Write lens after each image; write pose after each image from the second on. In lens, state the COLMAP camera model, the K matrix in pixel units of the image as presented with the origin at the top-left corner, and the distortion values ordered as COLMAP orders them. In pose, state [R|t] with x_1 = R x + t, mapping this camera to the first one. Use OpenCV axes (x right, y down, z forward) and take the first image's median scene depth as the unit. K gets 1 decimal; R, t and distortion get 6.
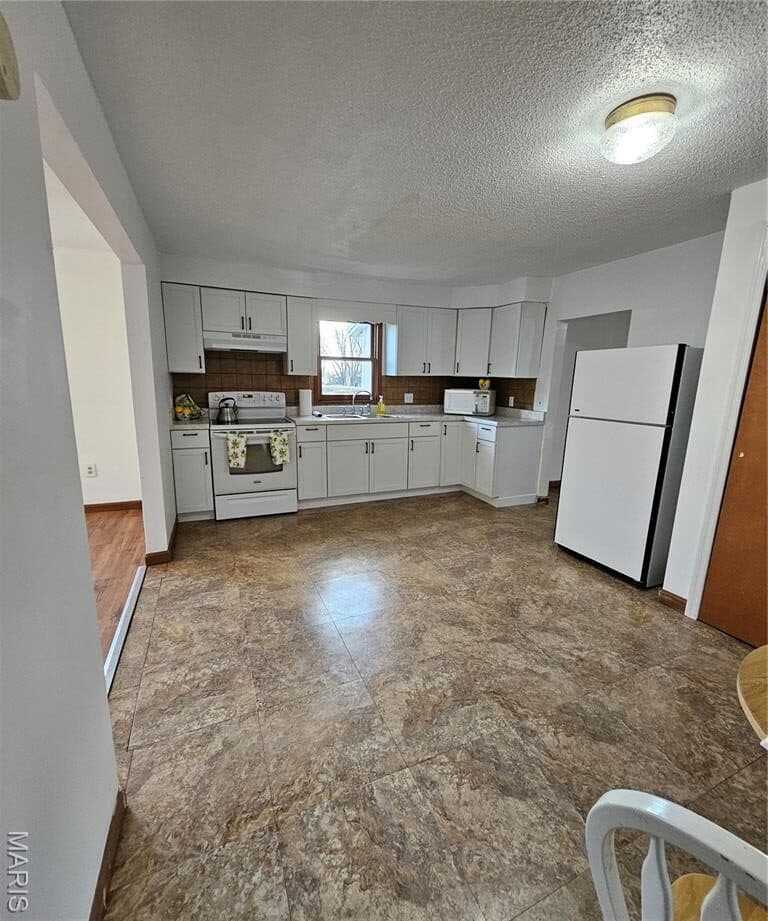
lens RADIAL K [[395.9, 0, 384.0], [0, 395.9, 460.5], [0, 0, 1]] dist [0.000395, 0.000291]
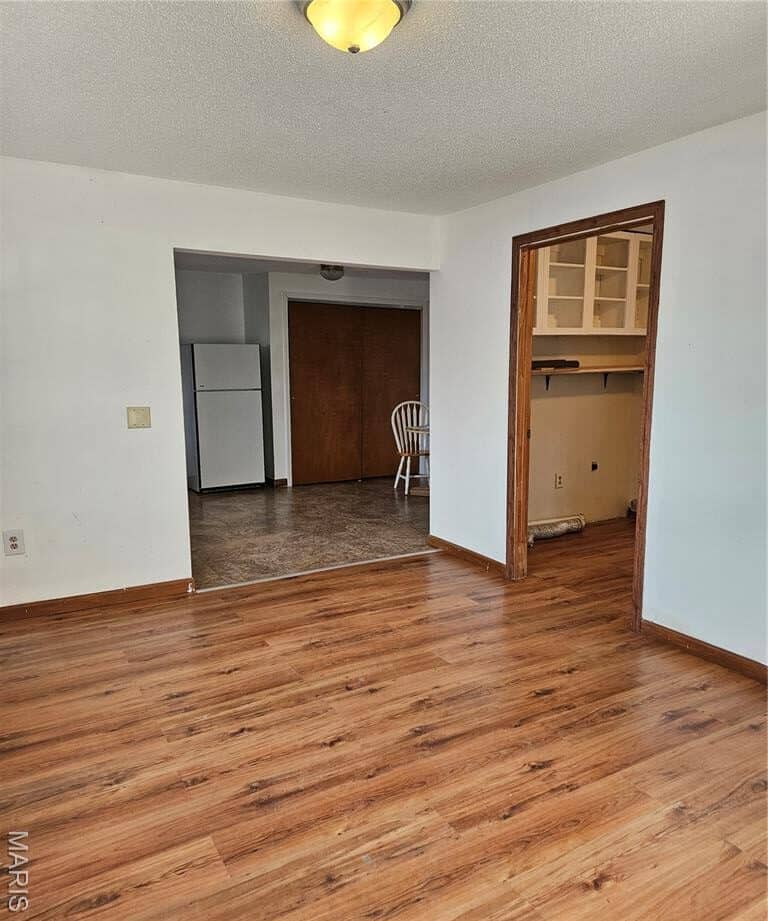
lens RADIAL K [[694.3, 0, 380.2], [0, 694.3, 475.2], [0, 0, 1]] dist [0.046798, -0.005943]
pose [[-0.117990, -0.176765, 0.977155, -1.497727], [0.204404, 0.958633, 0.198096, -0.136368], [-0.971750, 0.223107, -0.076978, 0.486805]]
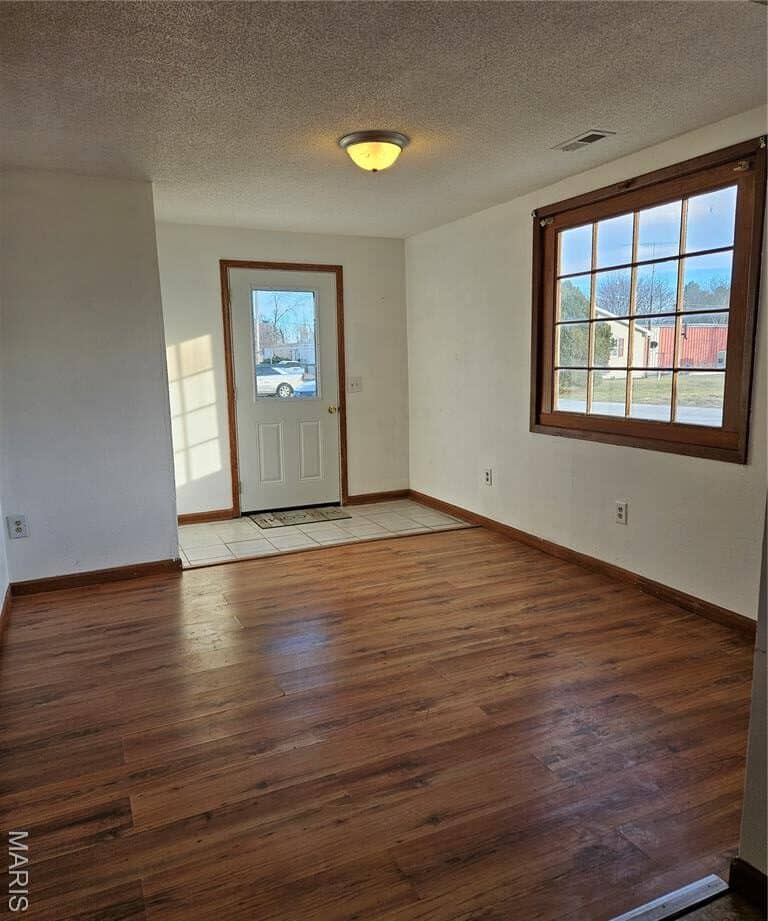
lens RADIAL K [[680.1, 0, 384.0], [0, 680.1, 460.5], [0, 0, 1]] dist [0.081073, 0.000741]
pose [[0.031616, 0.128344, -0.991226, -0.022446], [-0.189209, 0.974558, 0.120151, -0.088732], [0.981428, 0.183750, 0.055096, 0.427747]]
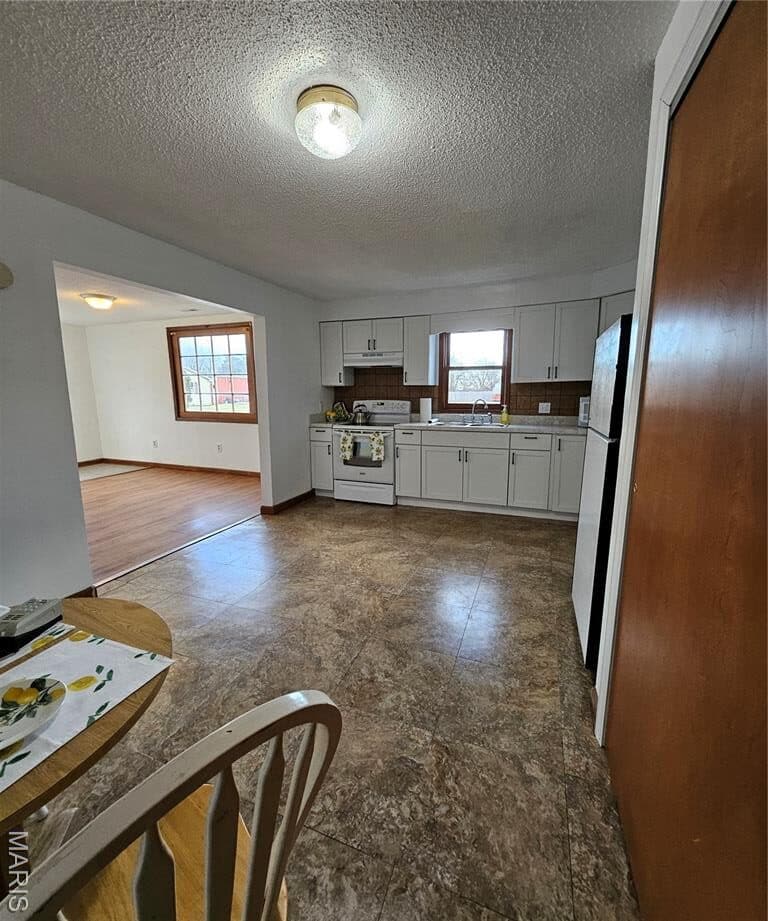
lens RADIAL K [[395.9, 0, 384.0], [0, 395.9, 460.5], [0, 0, 1]] dist [0.000395, 0.000291]
pose [[0.716296, 0.099558, -0.690658, 0.548264], [-0.126173, 0.991934, 0.012131, -0.008167], [0.686295, 0.078453, 0.723080, 0.159044]]
